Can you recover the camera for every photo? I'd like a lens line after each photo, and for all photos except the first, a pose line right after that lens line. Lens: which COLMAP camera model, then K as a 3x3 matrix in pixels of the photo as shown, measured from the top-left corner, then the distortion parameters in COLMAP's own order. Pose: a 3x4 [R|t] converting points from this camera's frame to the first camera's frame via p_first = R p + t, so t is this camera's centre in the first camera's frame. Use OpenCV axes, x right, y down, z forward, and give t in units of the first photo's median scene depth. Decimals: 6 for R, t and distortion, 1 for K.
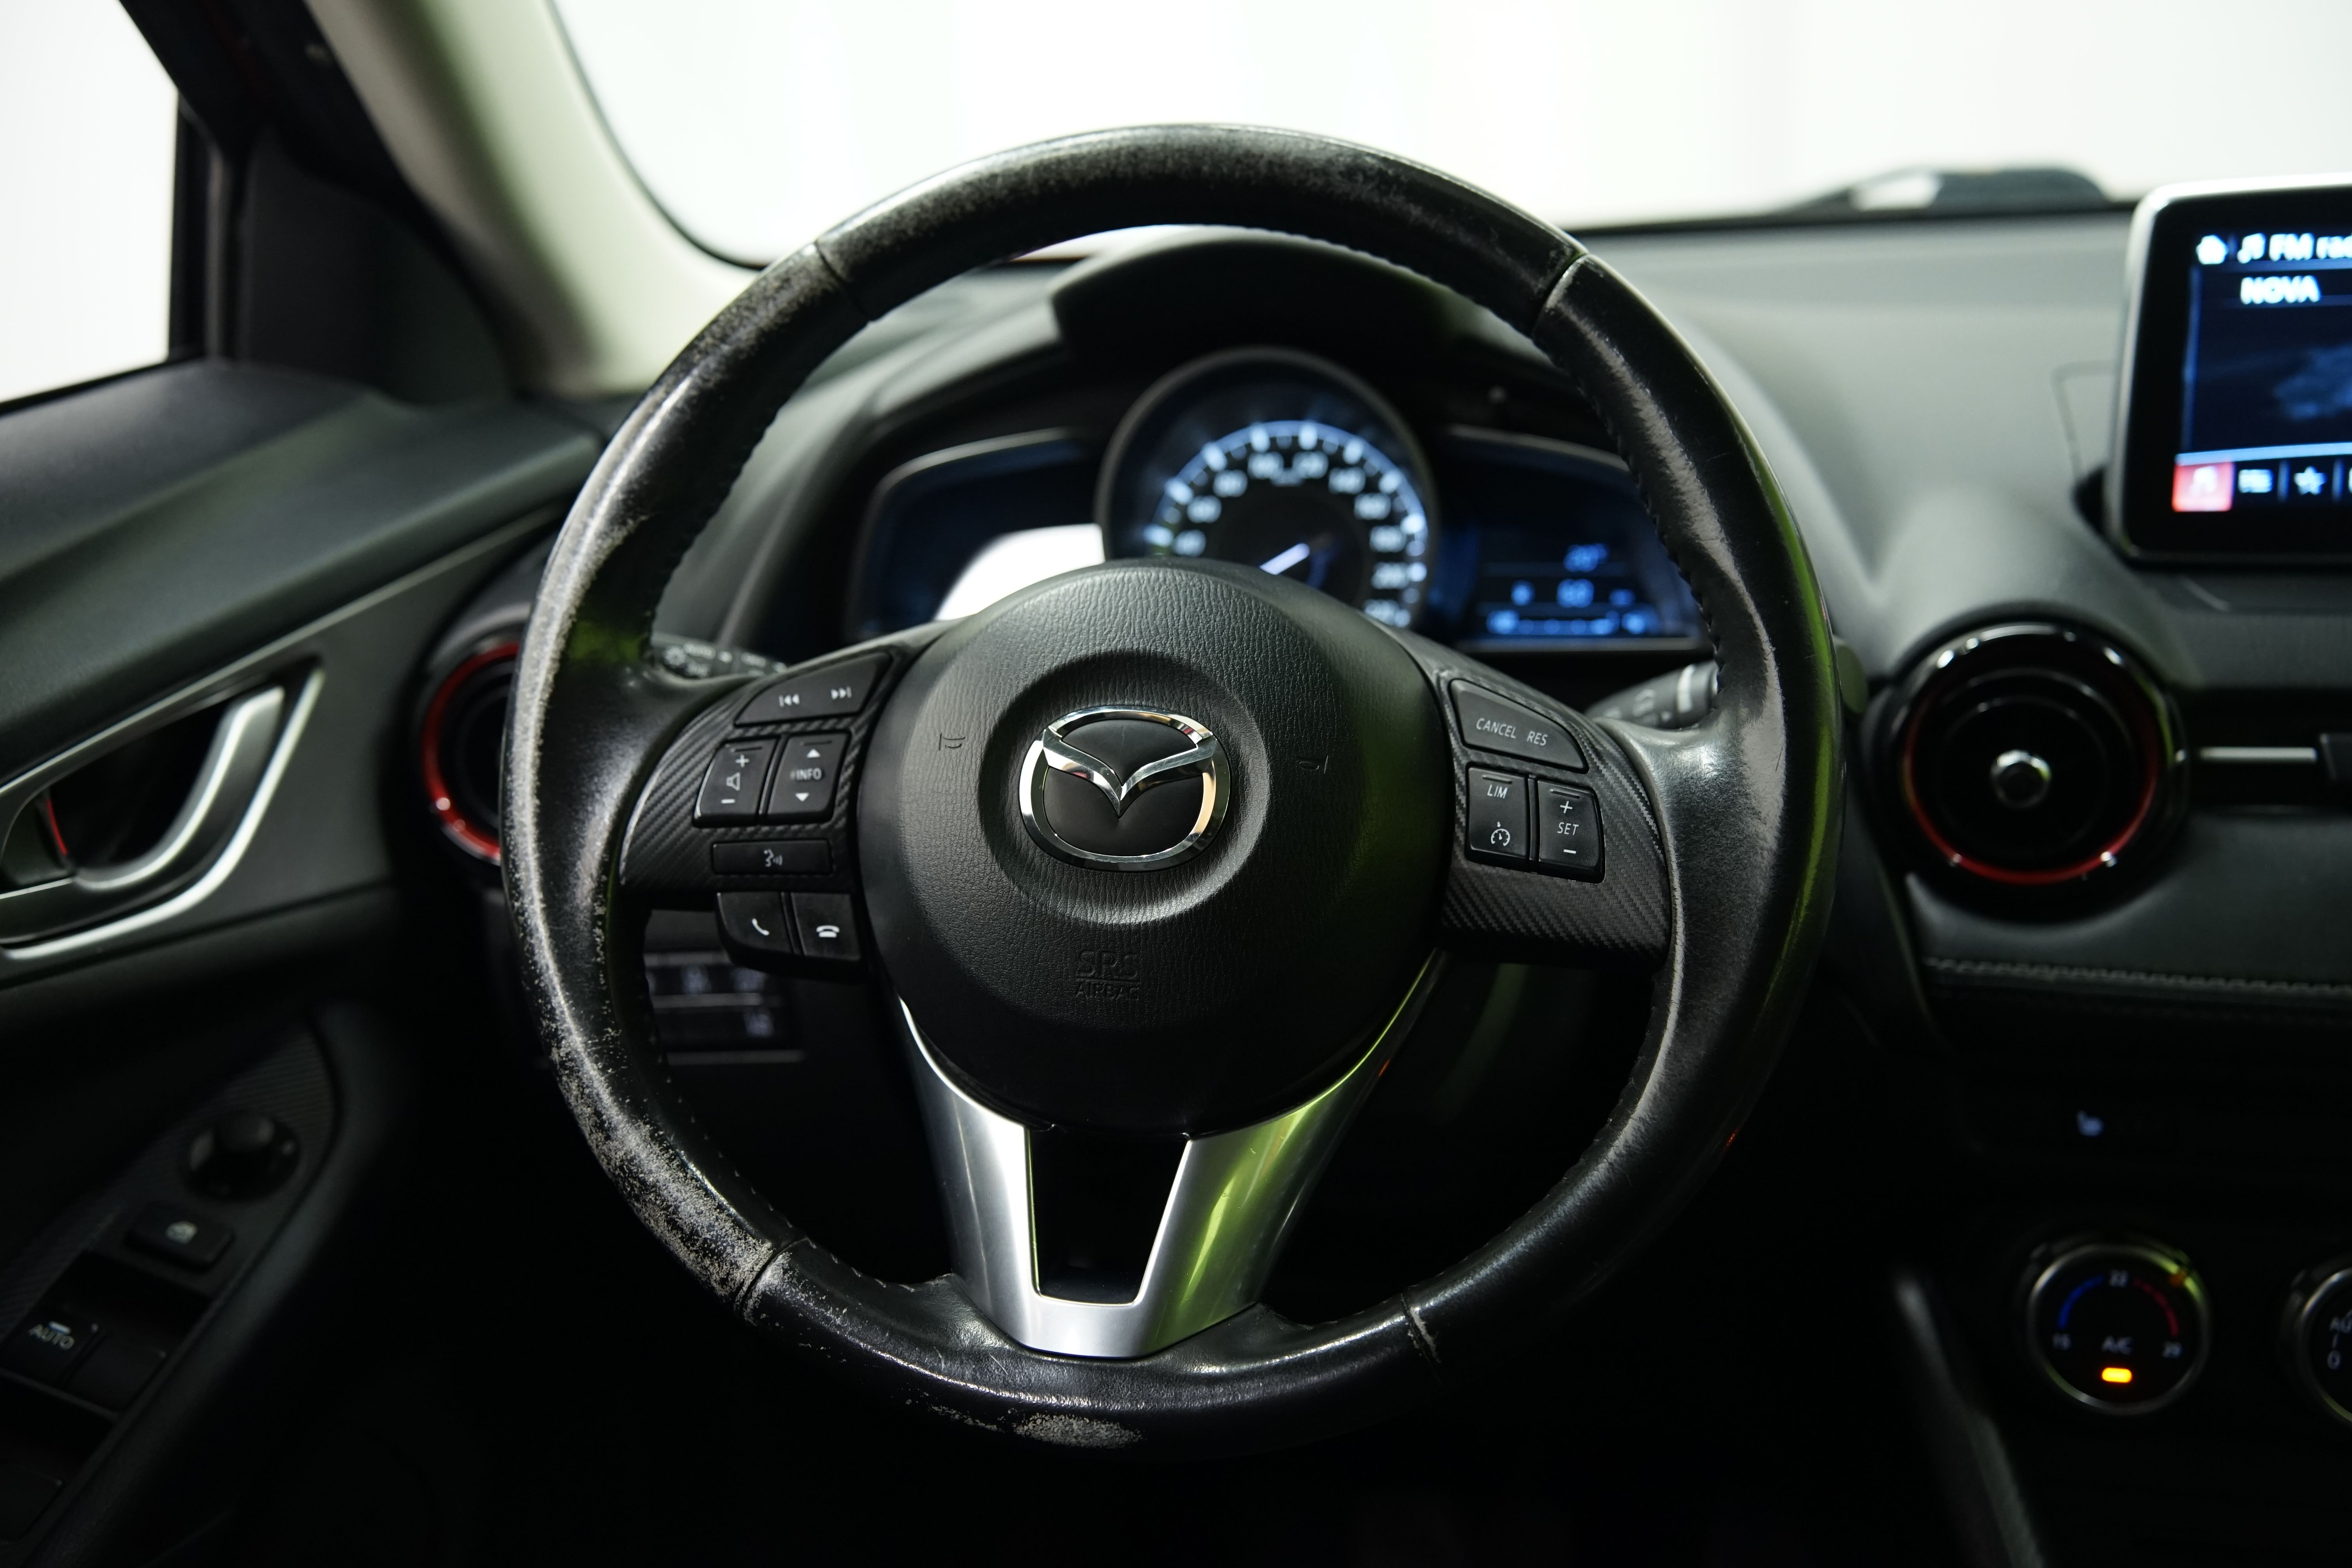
lens RADIAL K [[2913.8, 0, 1172.9], [0, 2913.8, 780.0], [0, 0, 1]] dist [0.164271, 0.000000]
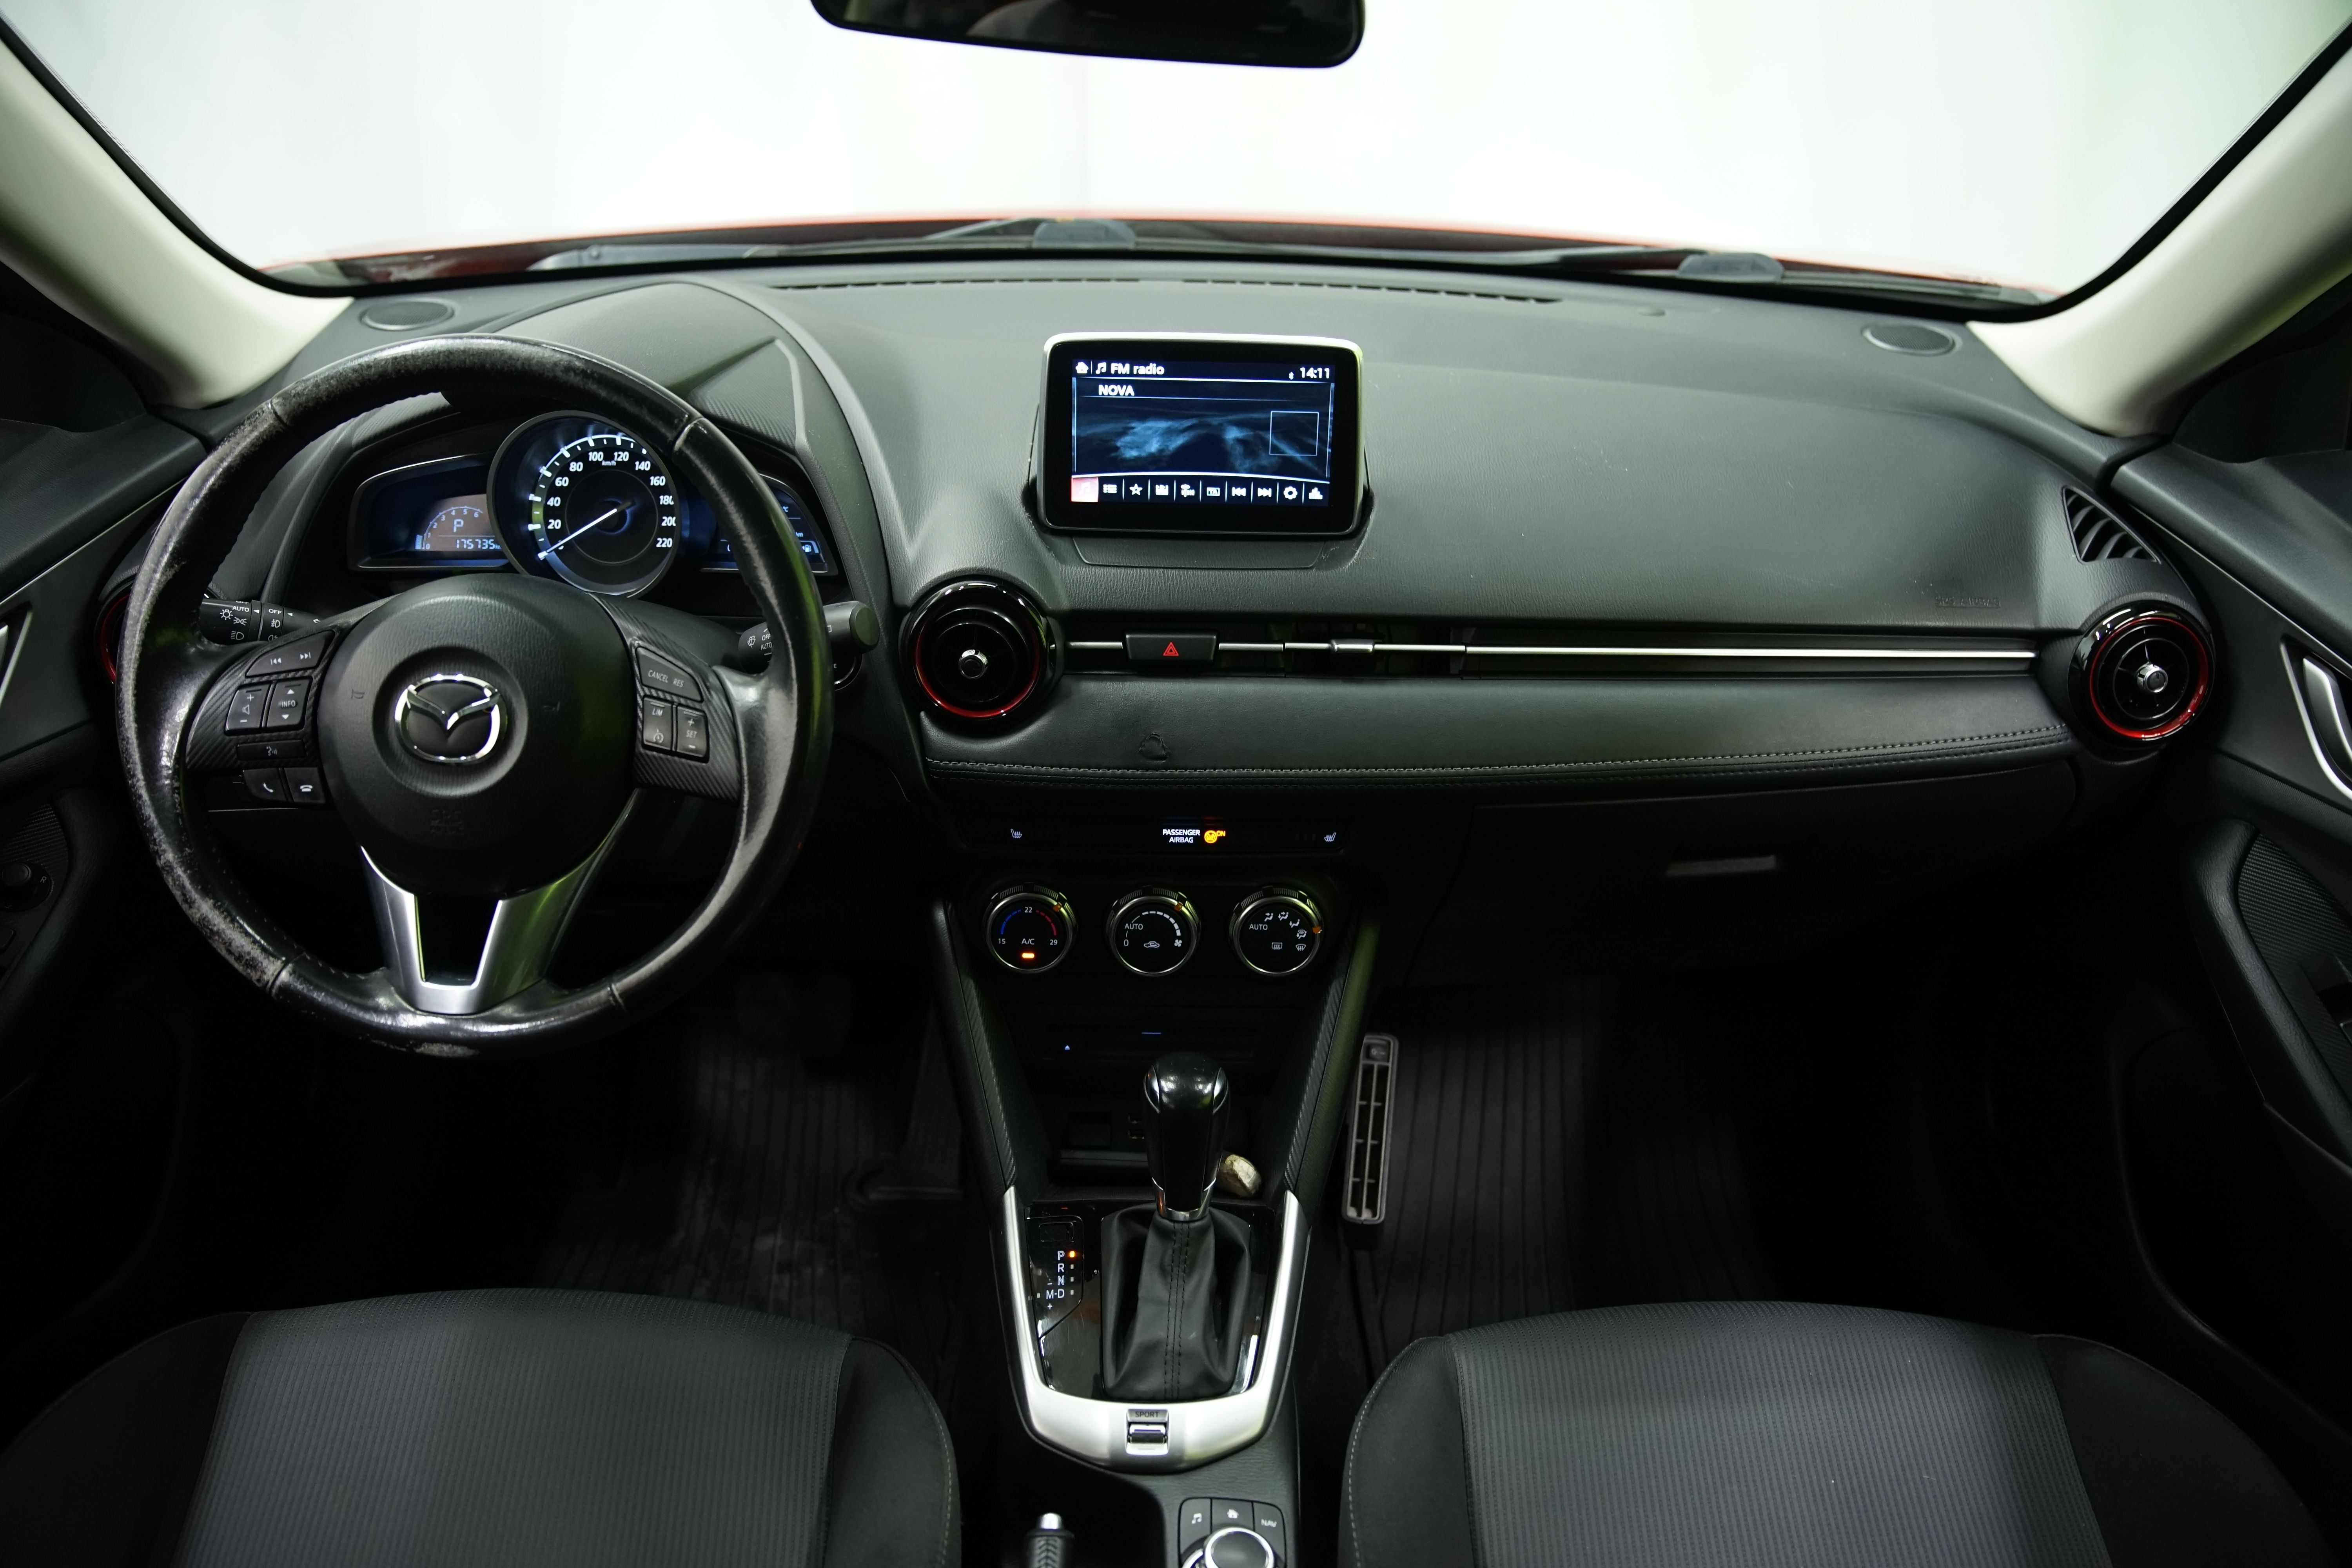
lens RADIAL K [[1936.2, 0, 1174.6], [0, 1936.2, 781.9], [0, 0, 1]] dist [-0.067954, 0.016875]
pose [[0.984983, -0.038323, 0.168346, 0.218537], [0.000608, 0.975817, 0.218586, -0.214641], [-0.172652, -0.215201, 0.961187, -0.256752]]
